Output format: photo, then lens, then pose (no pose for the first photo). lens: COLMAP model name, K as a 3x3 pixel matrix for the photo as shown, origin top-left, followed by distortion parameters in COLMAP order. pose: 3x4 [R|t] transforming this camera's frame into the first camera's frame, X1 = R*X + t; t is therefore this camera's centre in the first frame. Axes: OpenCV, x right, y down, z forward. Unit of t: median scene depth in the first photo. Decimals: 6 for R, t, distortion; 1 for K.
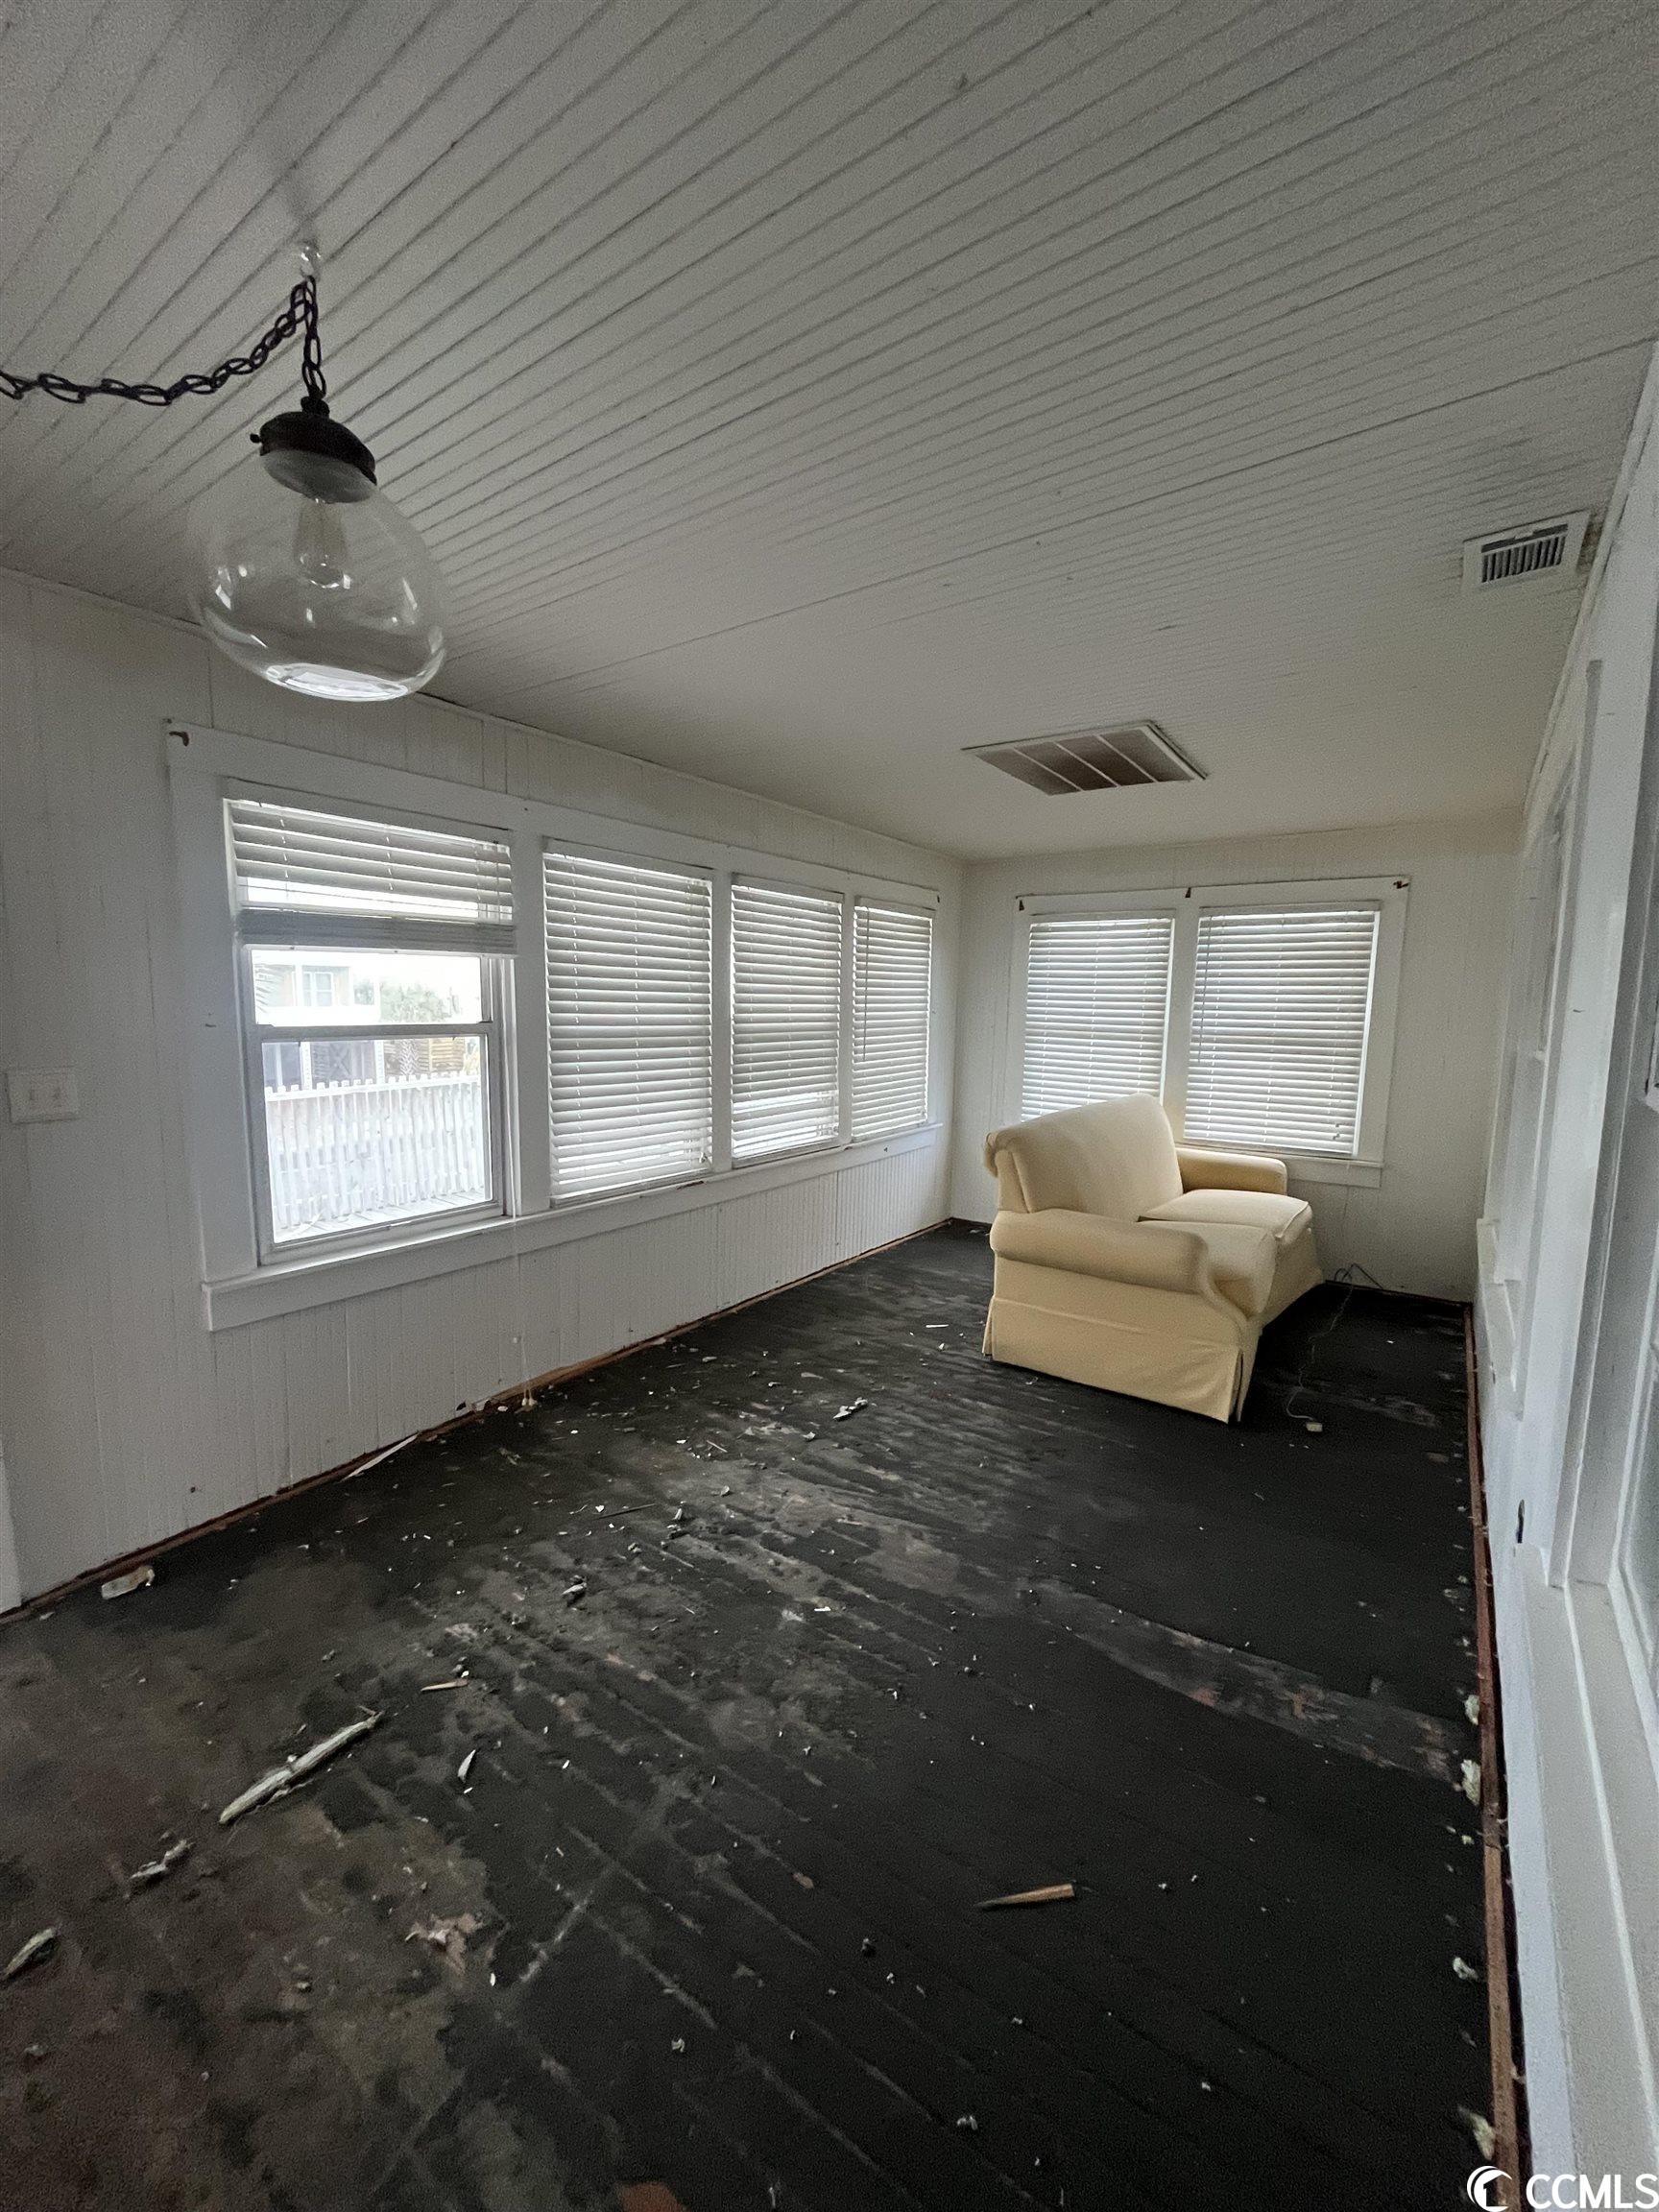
lens RADIAL K [[890.5, 0, 828.2], [0, 890.5, 1105.8], [0, 0, 1]] dist [0.001524, -0.000016]
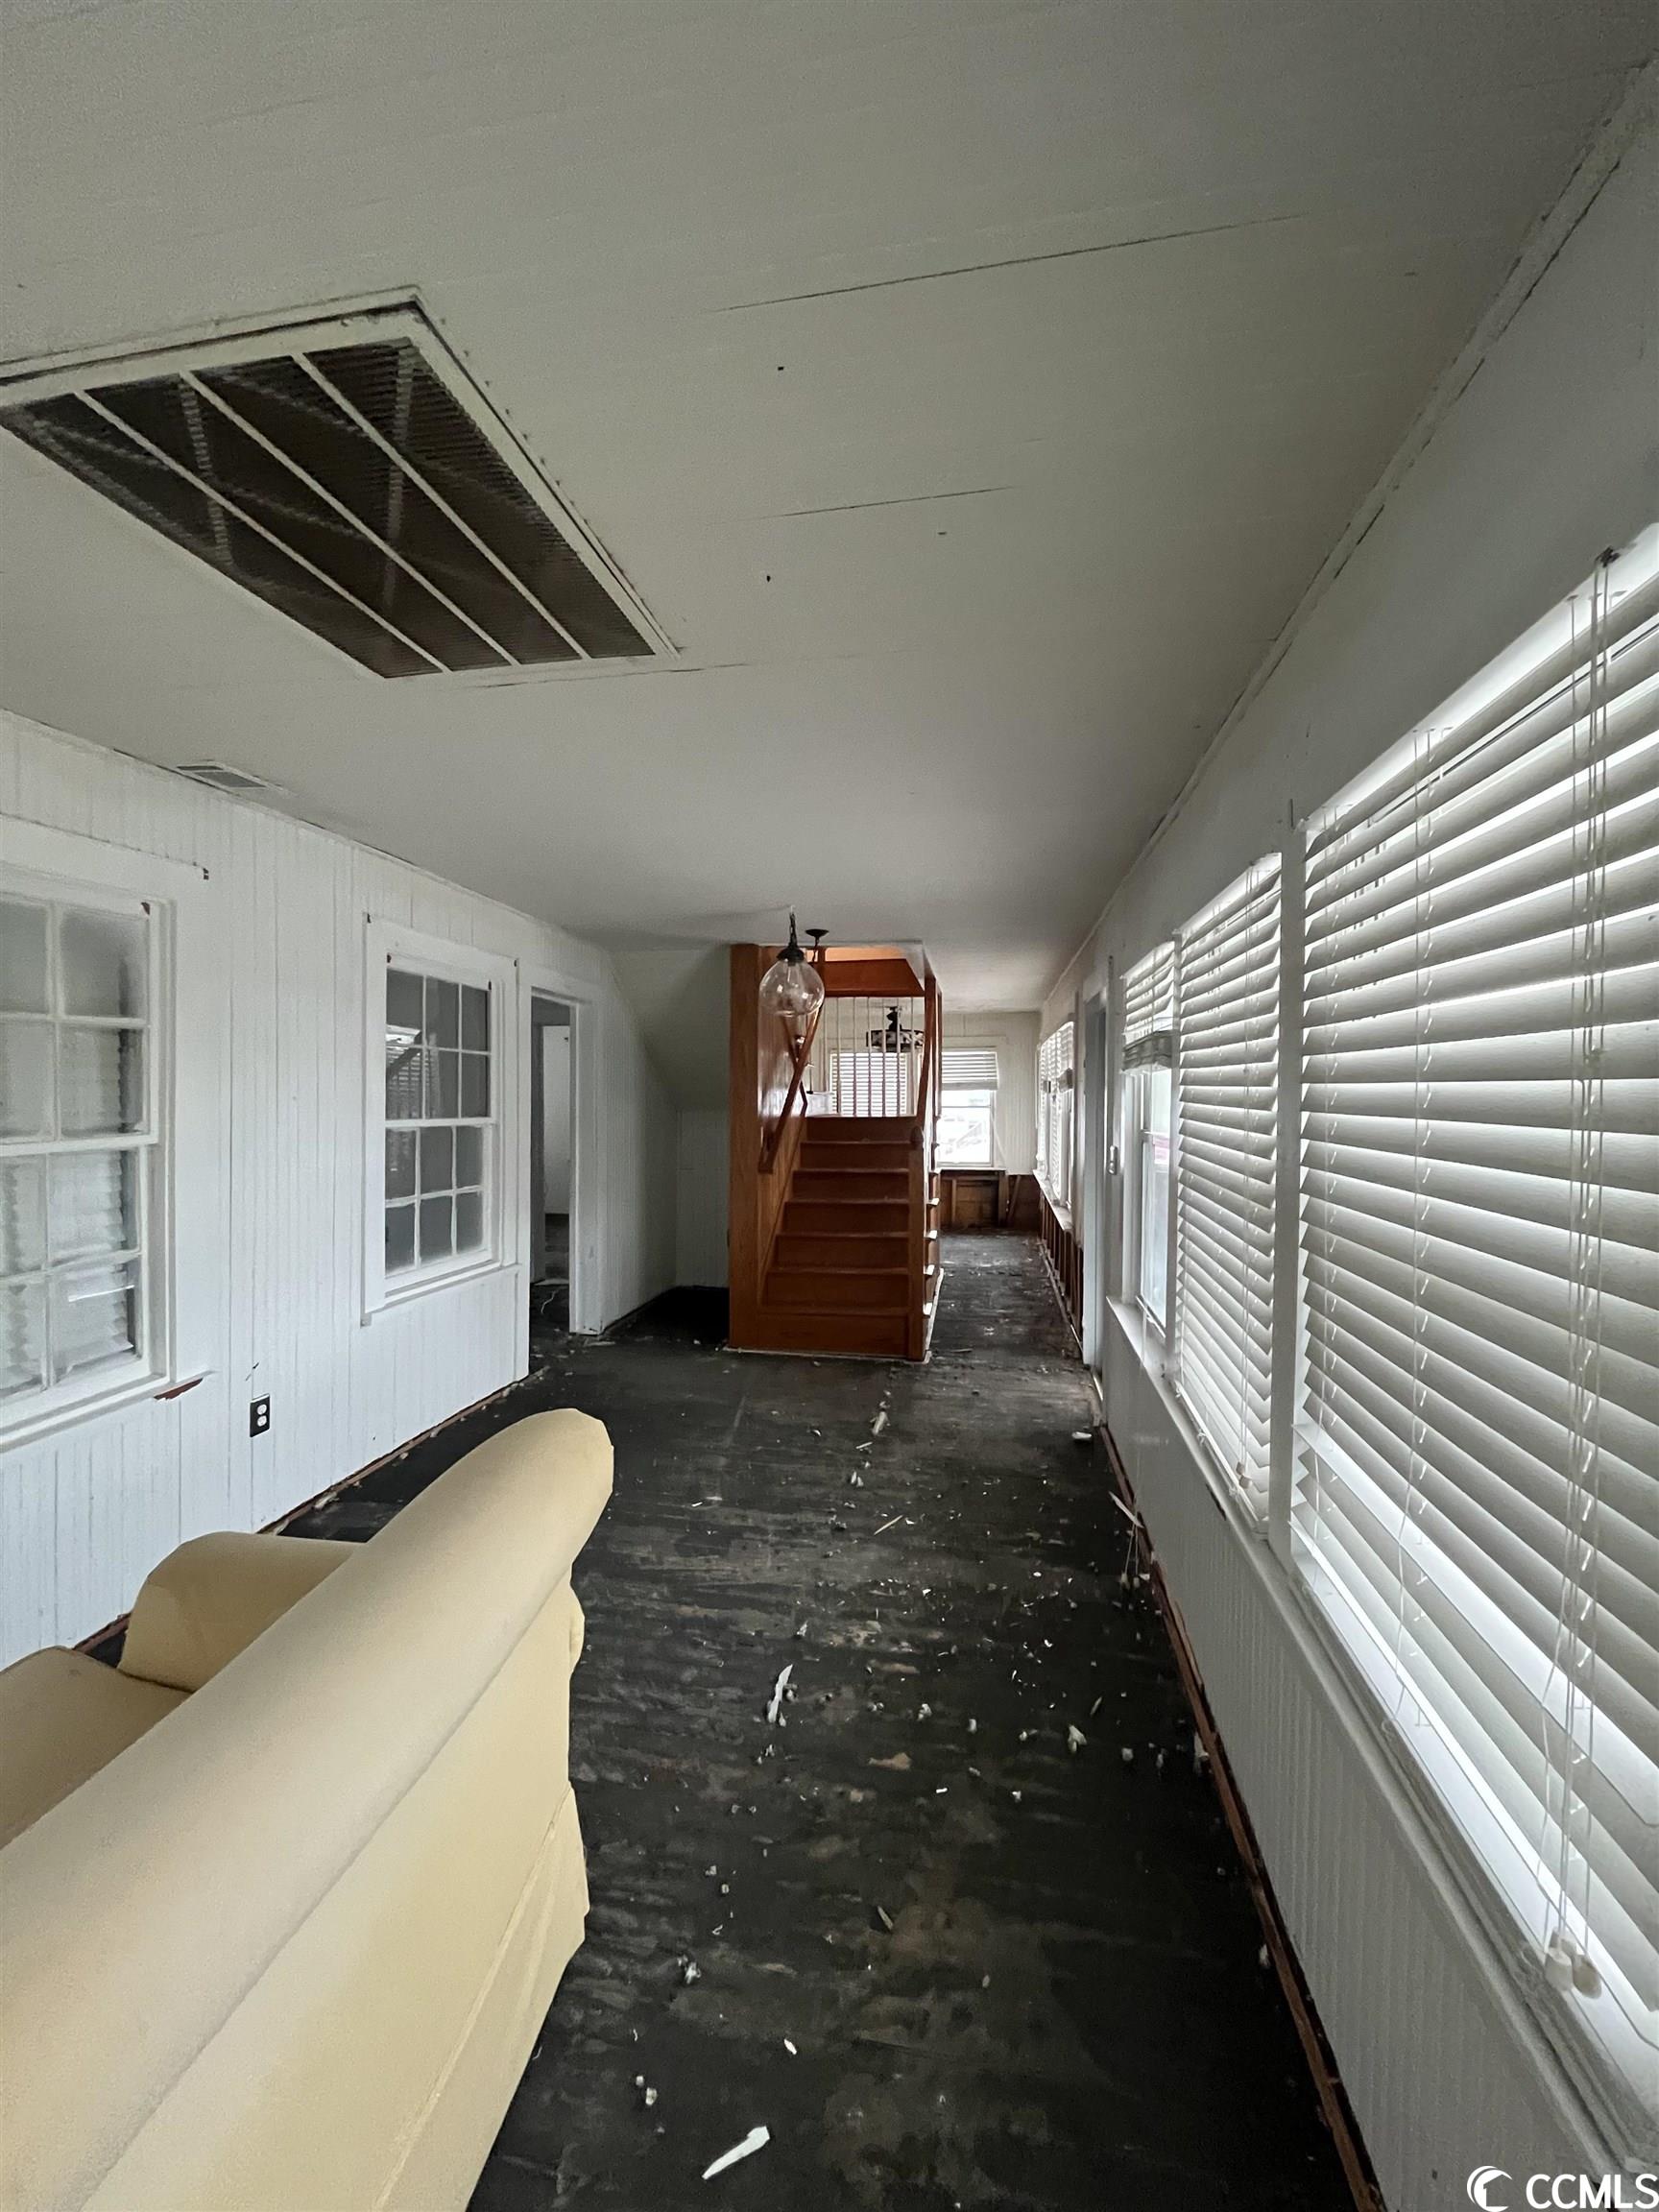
lens RADIAL K [[890.5, 0, 826.3], [0, 890.5, 1098.9], [0, 0, 1]] dist [0.001524, -0.000016]
pose [[-0.908017, -0.020566, -0.418428, 0.354433], [-0.073948, 0.990980, 0.111765, -0.239888], [0.412355, 0.132426, -0.901347, 1.904669]]
